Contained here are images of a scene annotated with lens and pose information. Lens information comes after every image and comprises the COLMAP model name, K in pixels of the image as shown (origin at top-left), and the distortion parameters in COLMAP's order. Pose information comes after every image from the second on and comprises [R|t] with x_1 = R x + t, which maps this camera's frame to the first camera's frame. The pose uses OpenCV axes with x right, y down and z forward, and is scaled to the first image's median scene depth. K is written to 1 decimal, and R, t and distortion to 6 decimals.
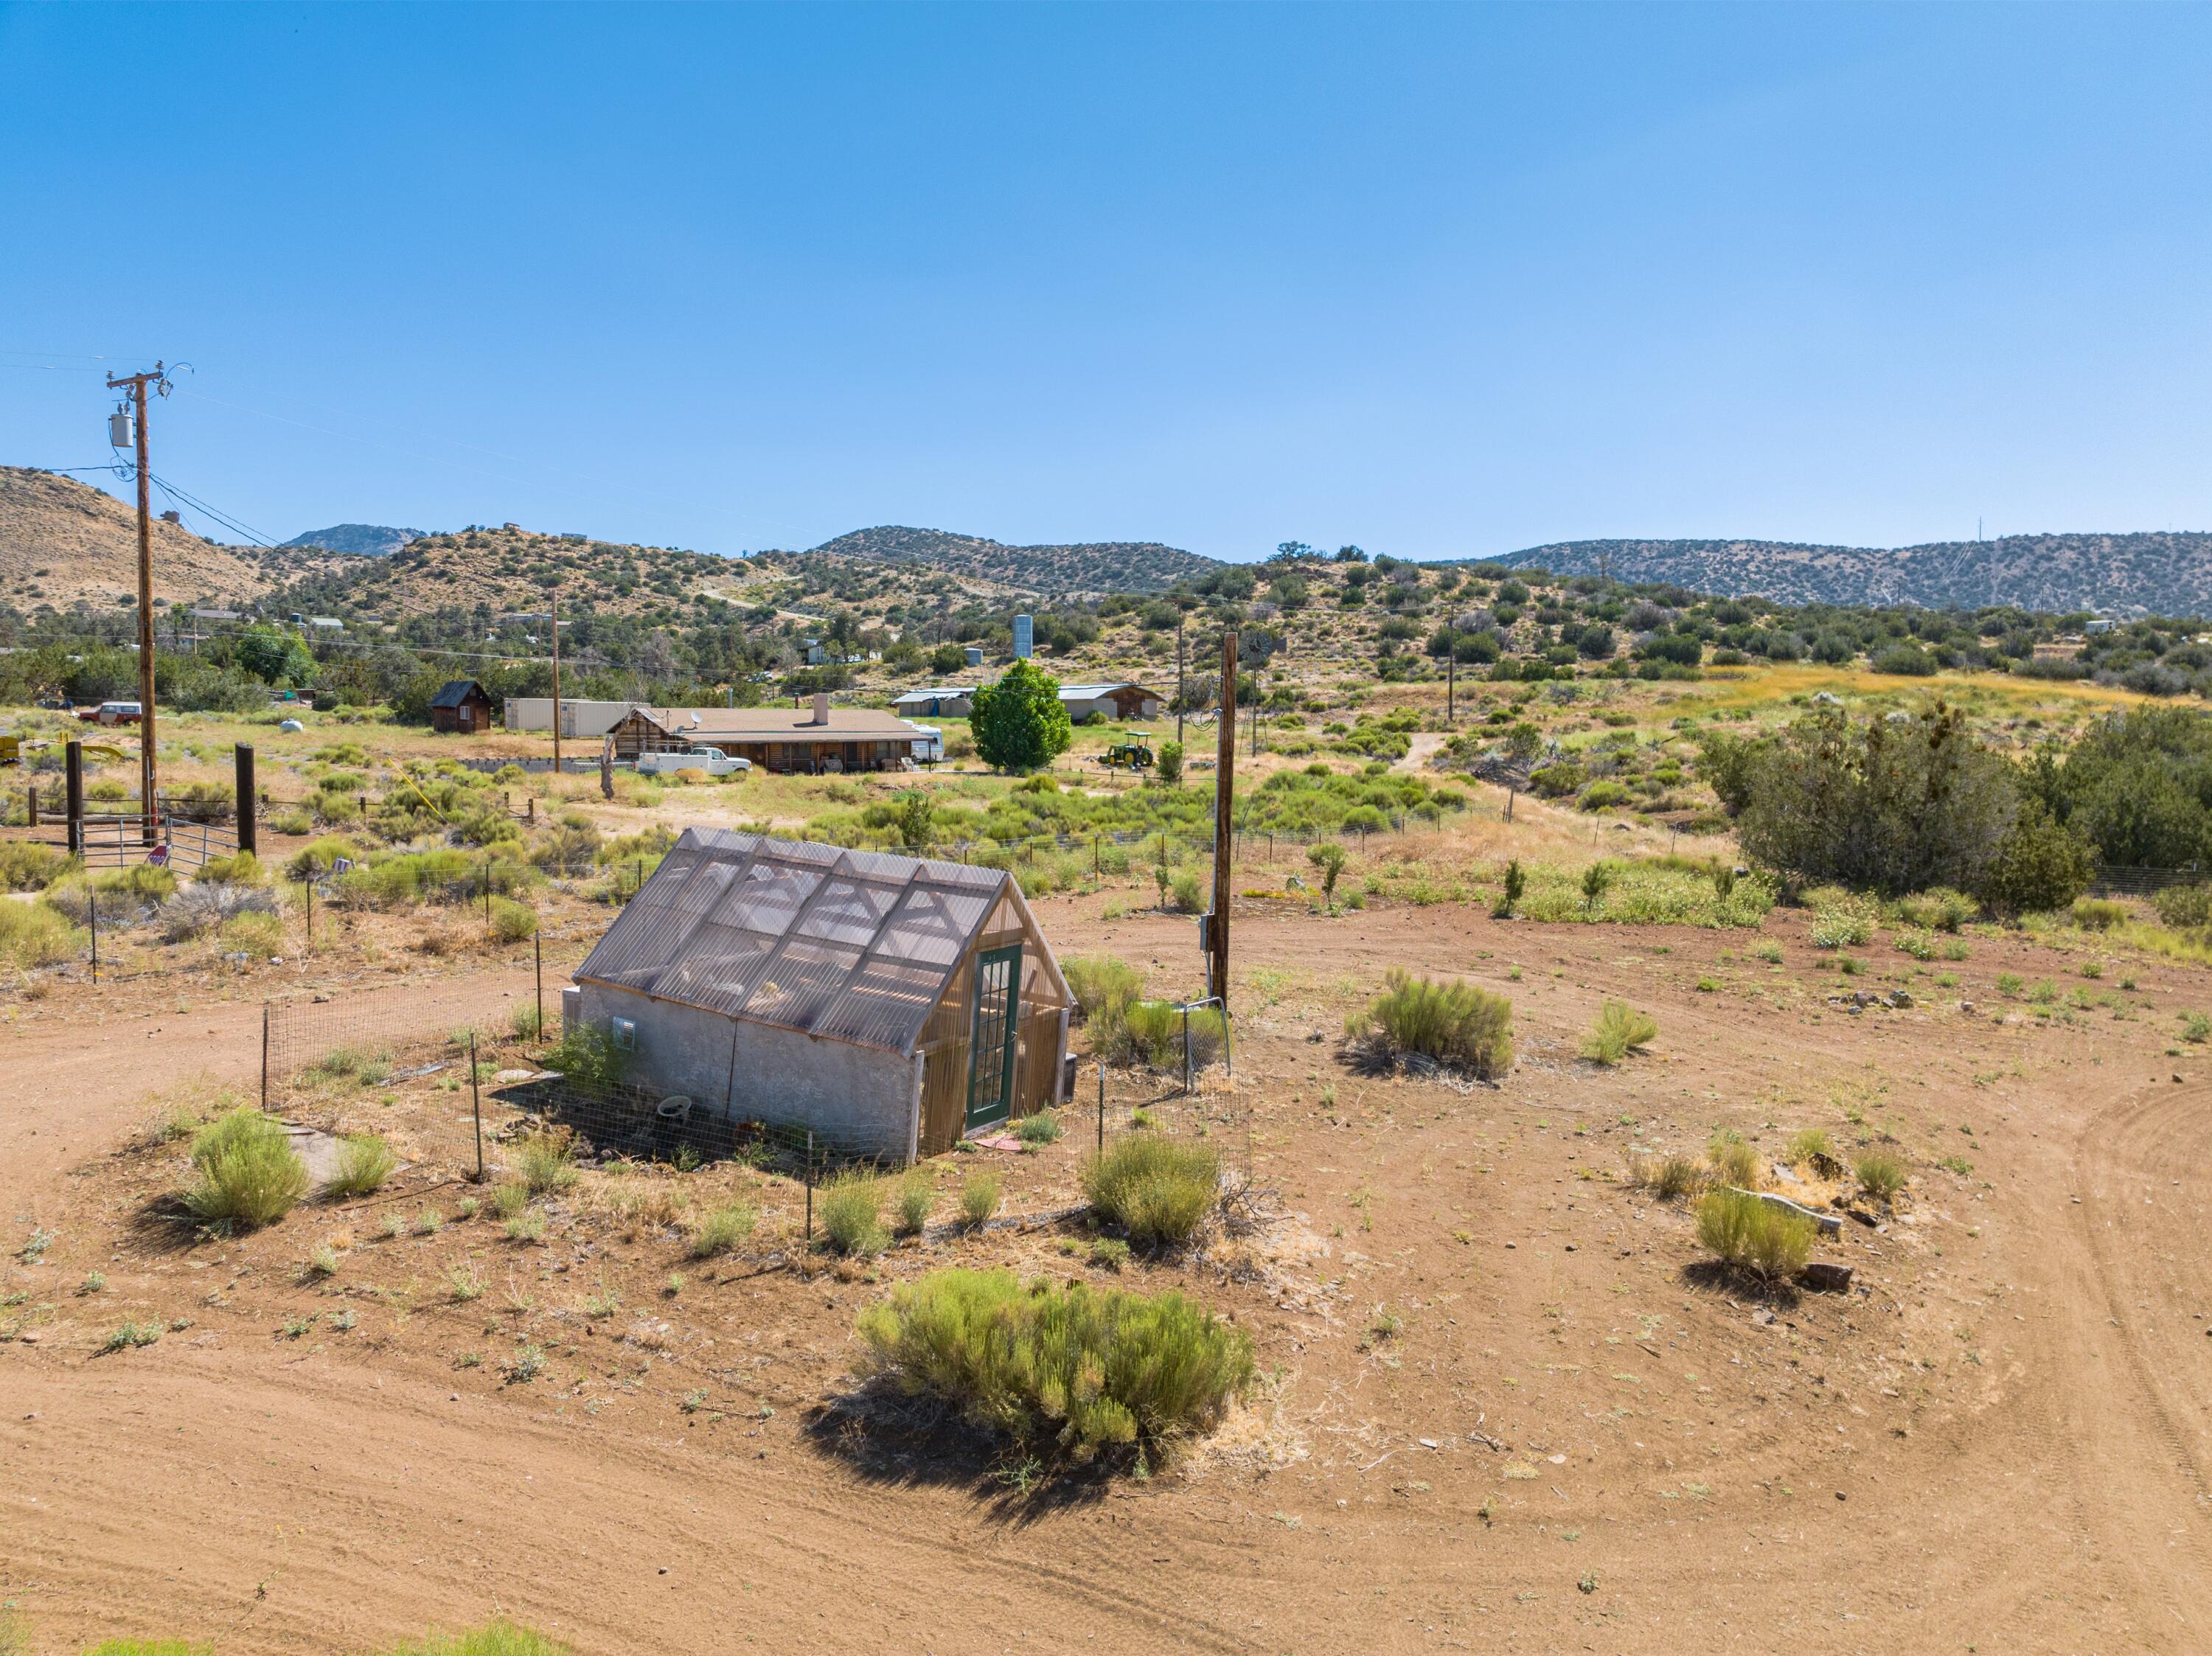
lens RADIAL K [[1555.3, 0, 1106.0], [0, 1555.3, 828.0], [0, 0, 1]] dist [-0.039638, 0.002576]
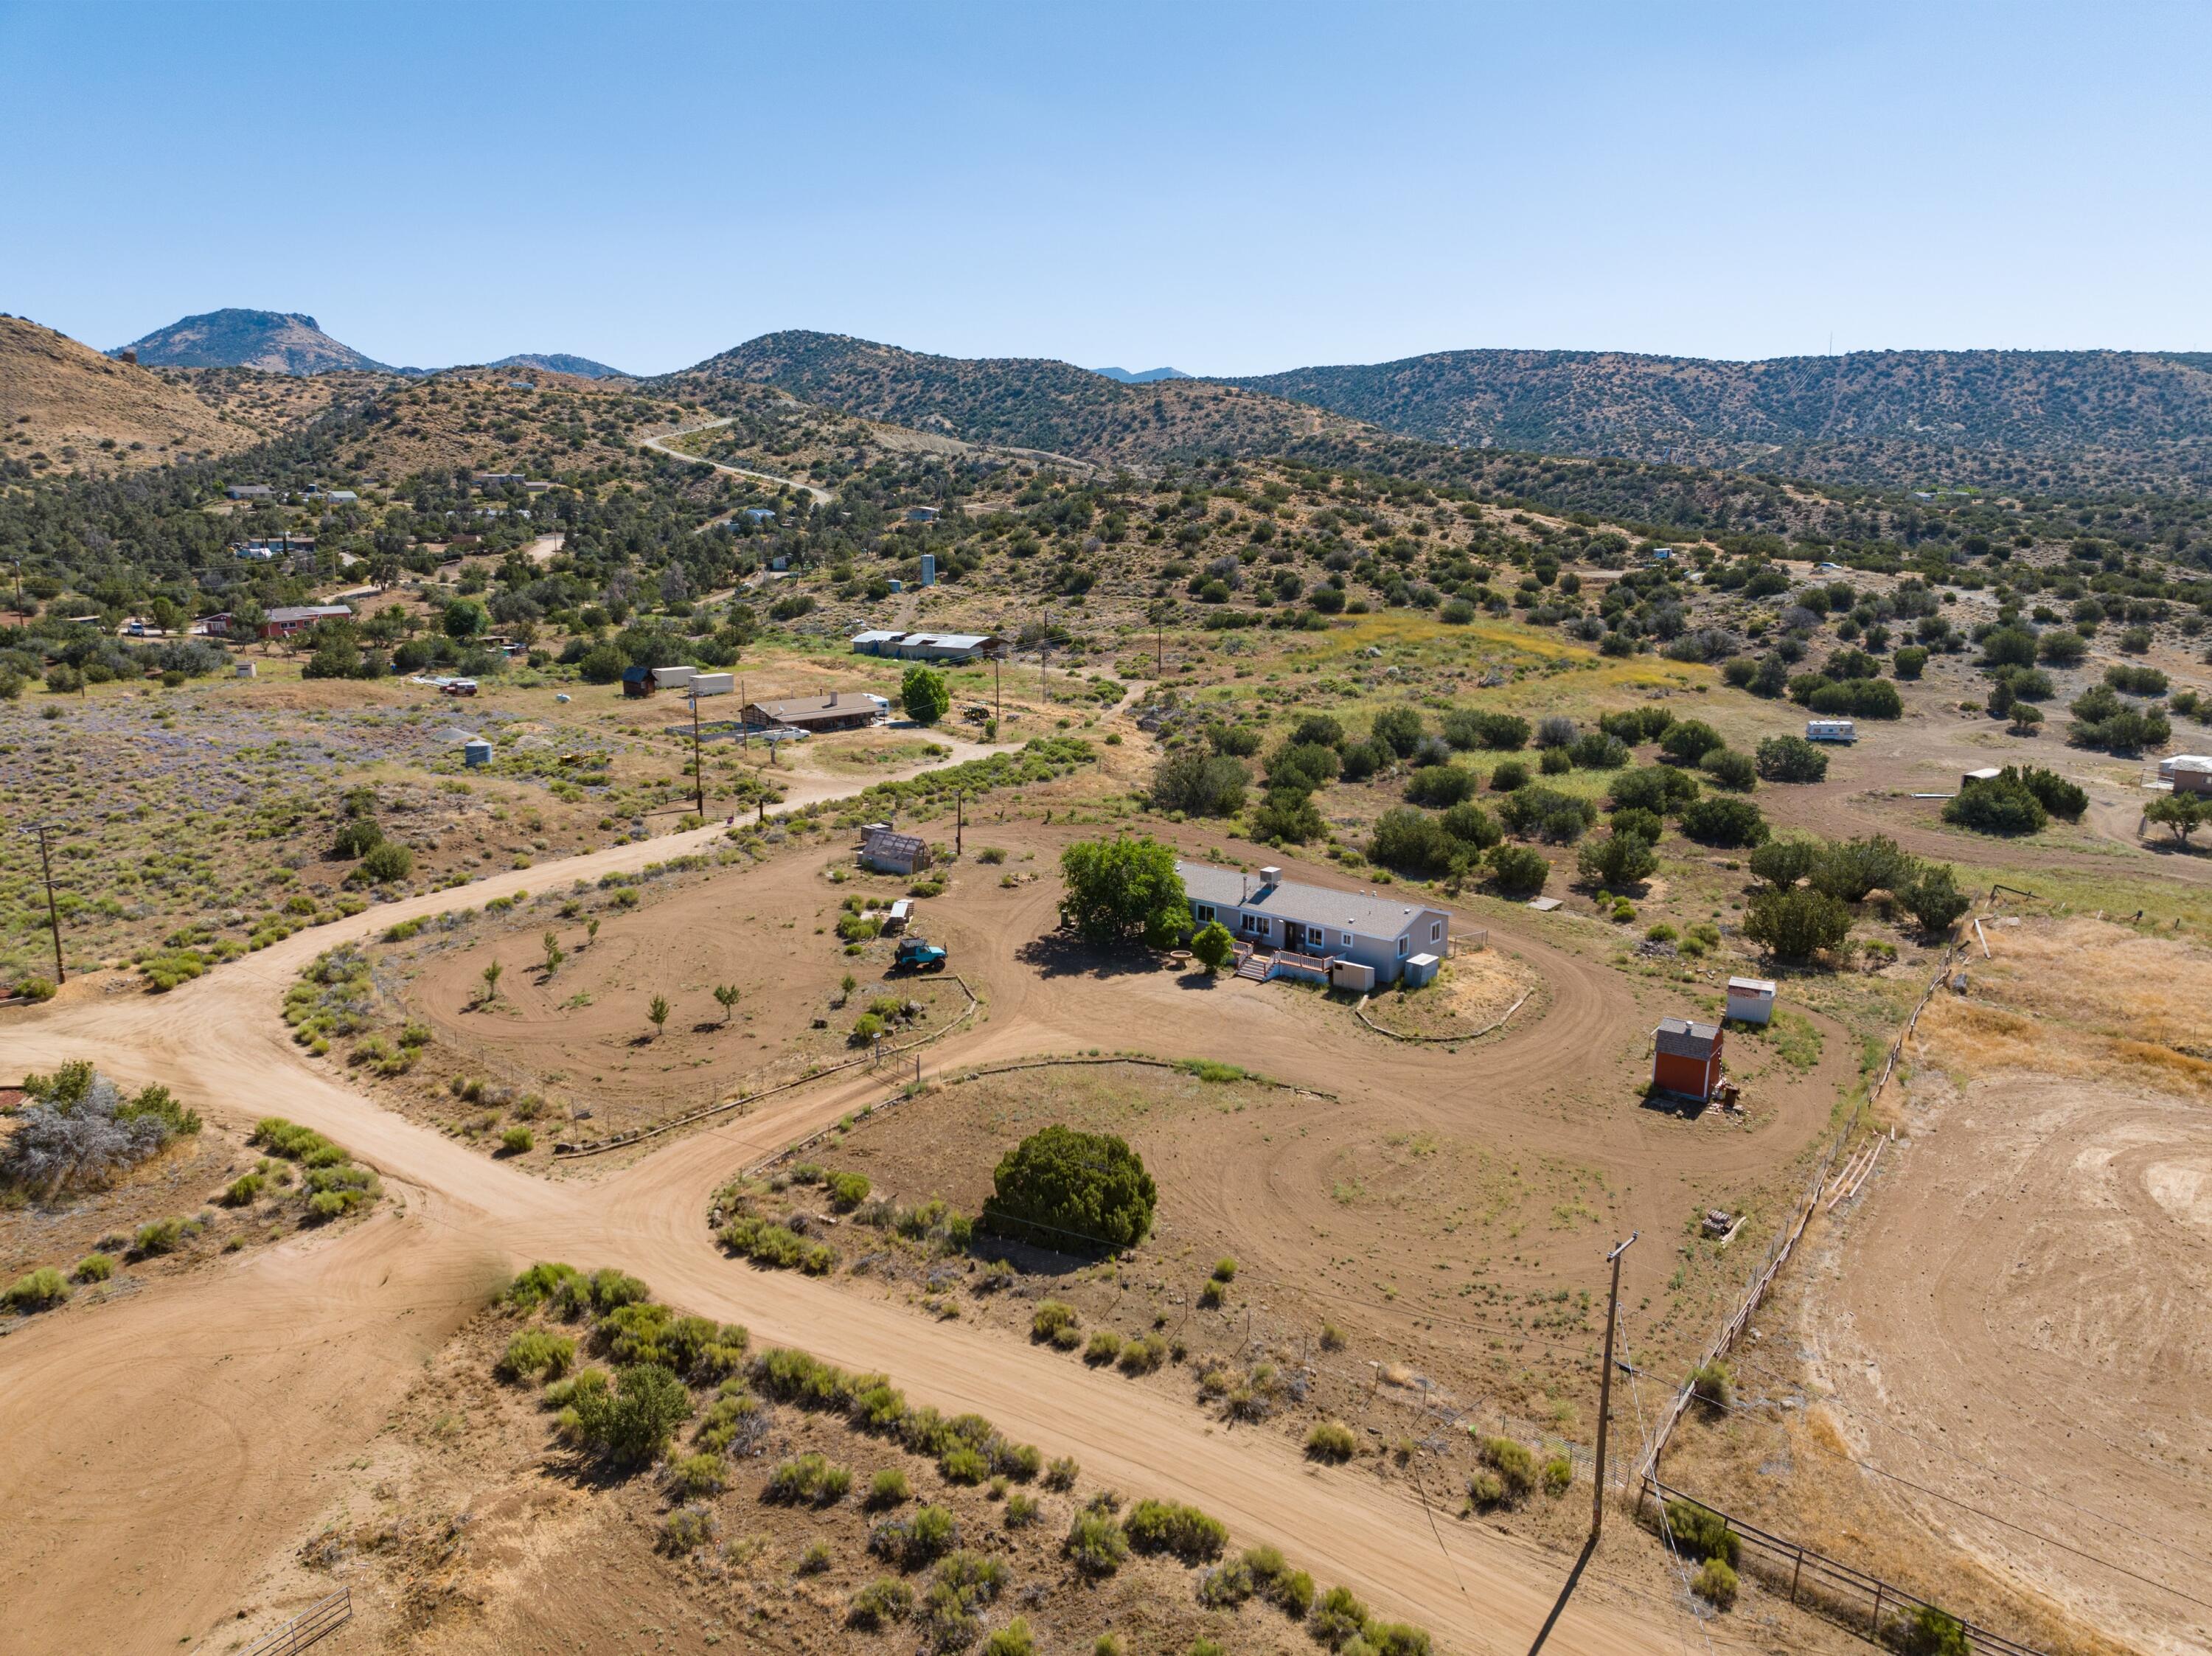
lens RADIAL K [[1552.3, 0, 1106.0], [0, 1552.3, 828.0], [0, 0, 1]] dist [-0.038581, -0.000647]
pose [[0.998429, -0.012434, 0.054641, 0.010855], [0.004742, 0.990322, 0.138707, -0.027716], [-0.055837, -0.138230, 0.988825, -0.169784]]
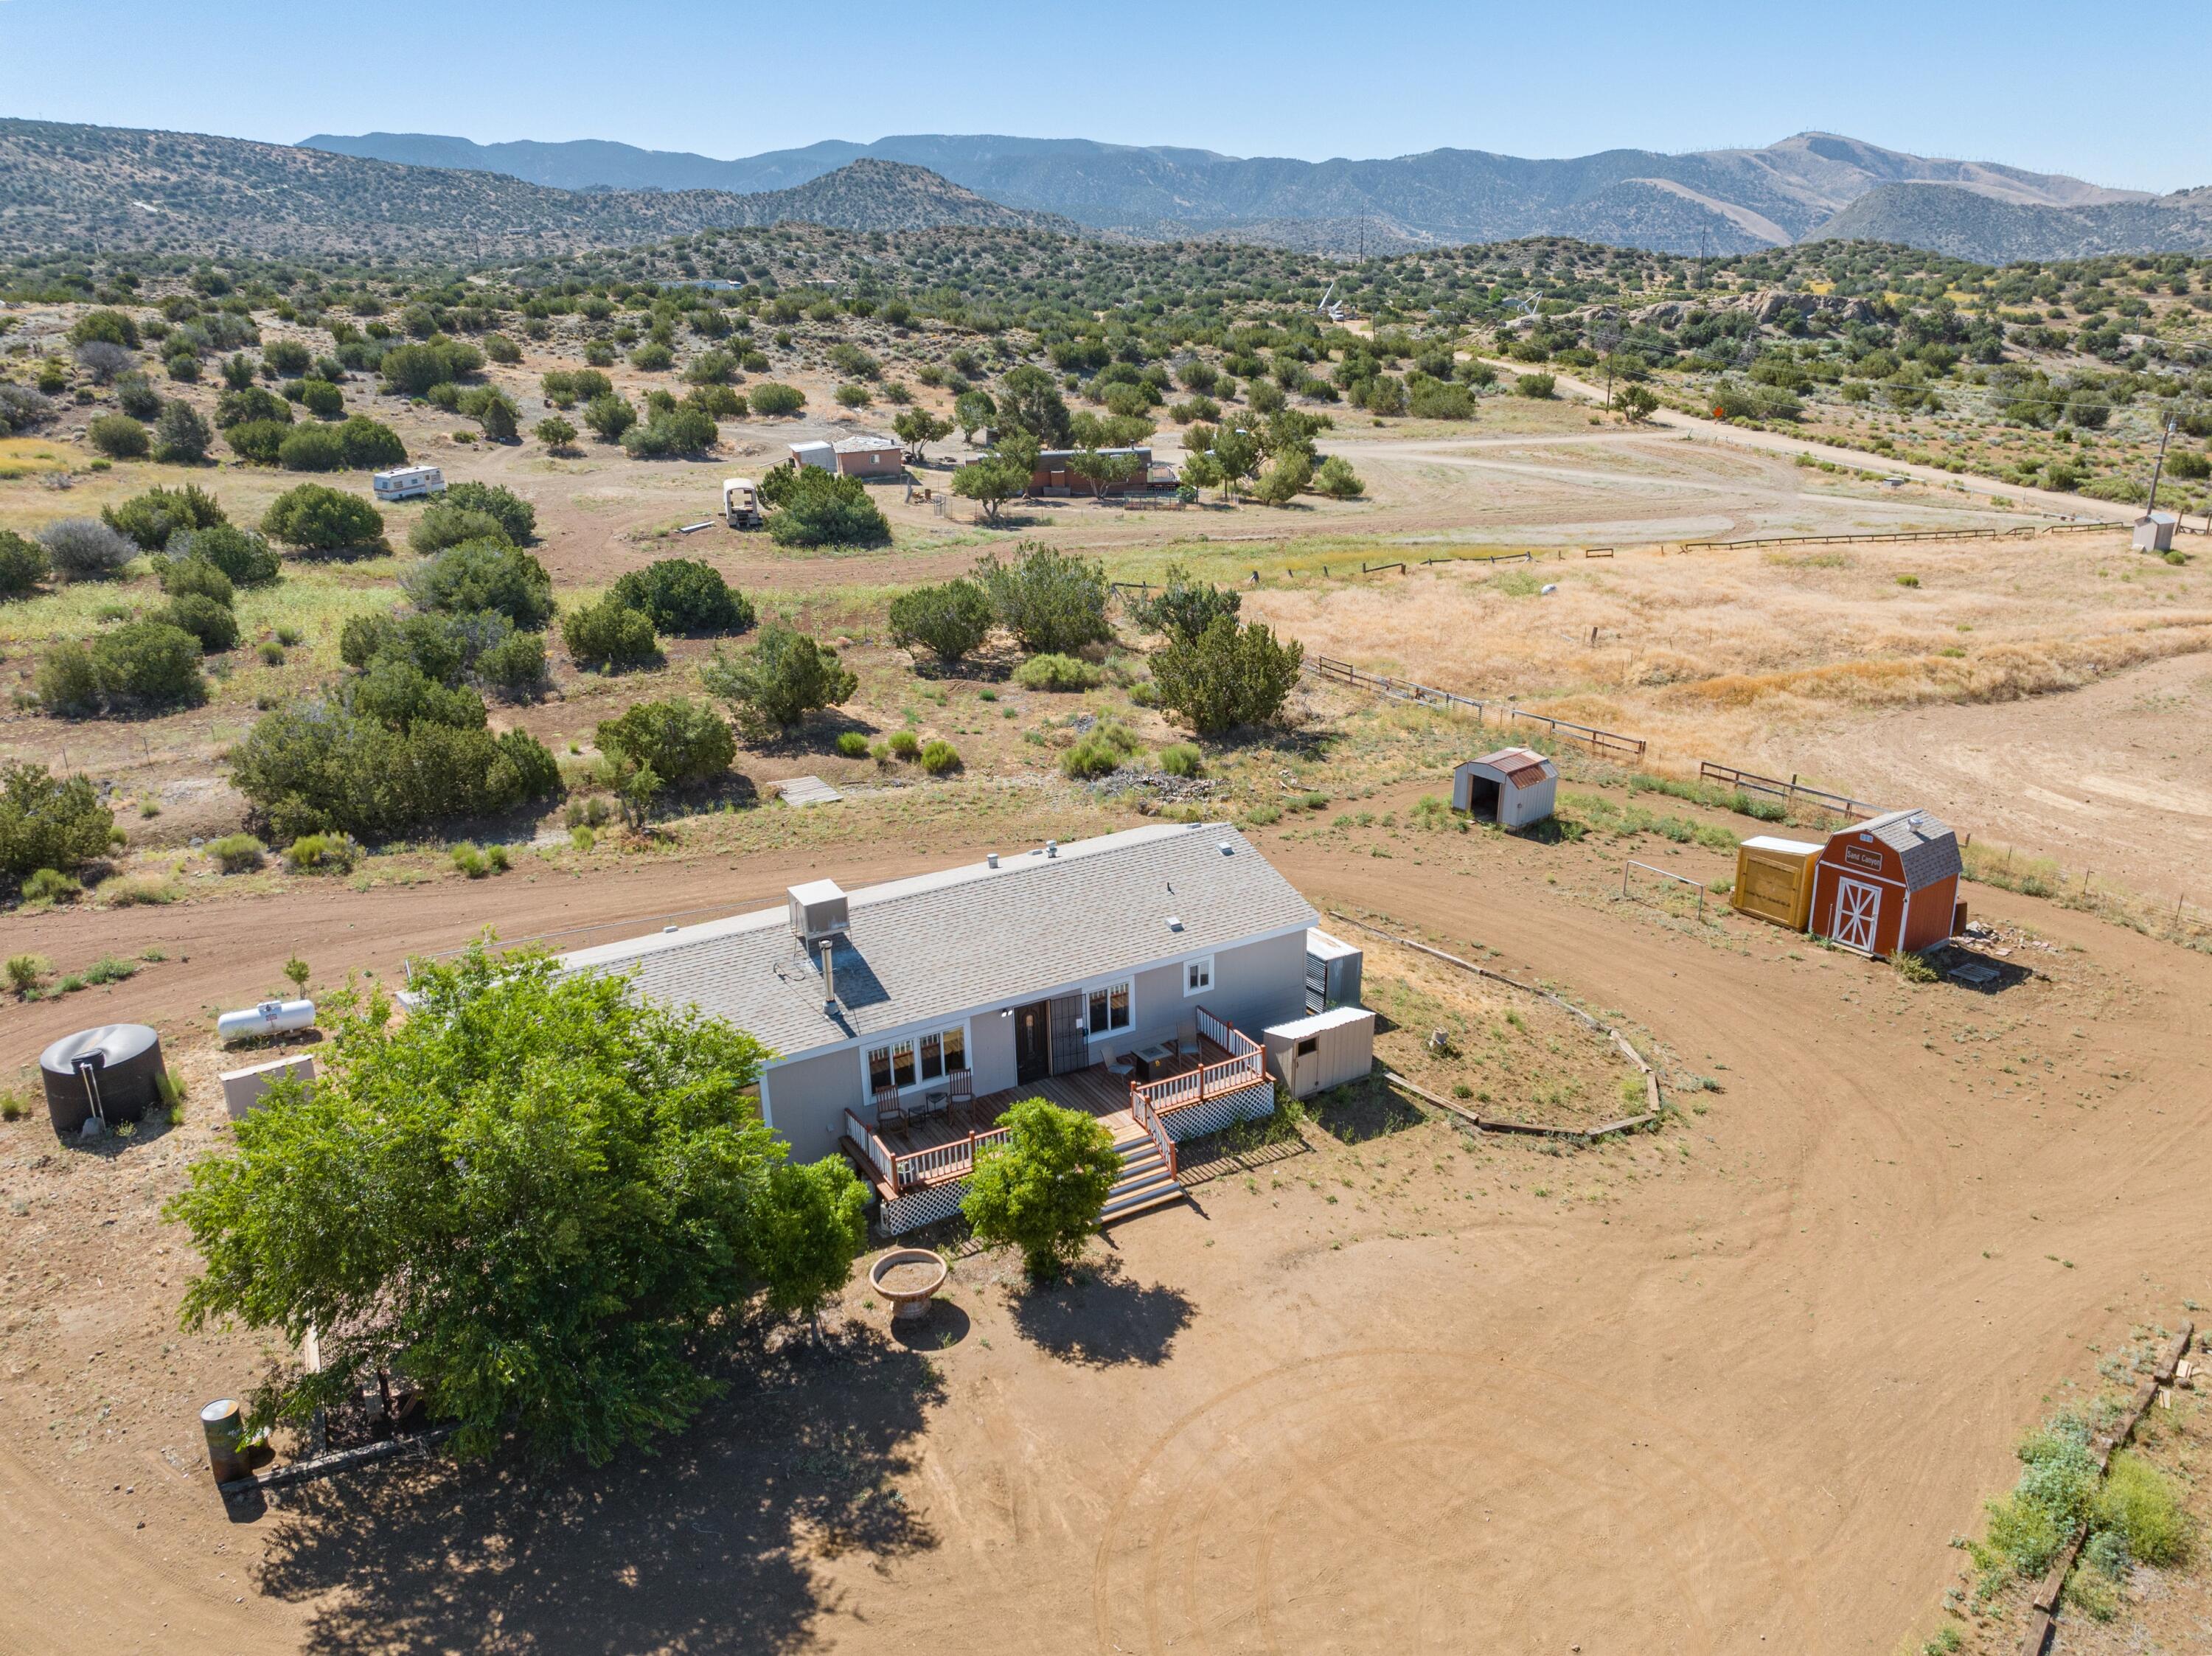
lens RADIAL K [[1602.6, 0, 1106.0], [0, 1602.6, 828.0], [0, 0, 1]] dist [-0.053019, 0.025300]
pose [[0.287486, -0.324624, 0.901094, -0.009266], [0.088739, 0.945792, 0.312416, -0.018089], [-0.953665, -0.009853, 0.300709, -0.026442]]
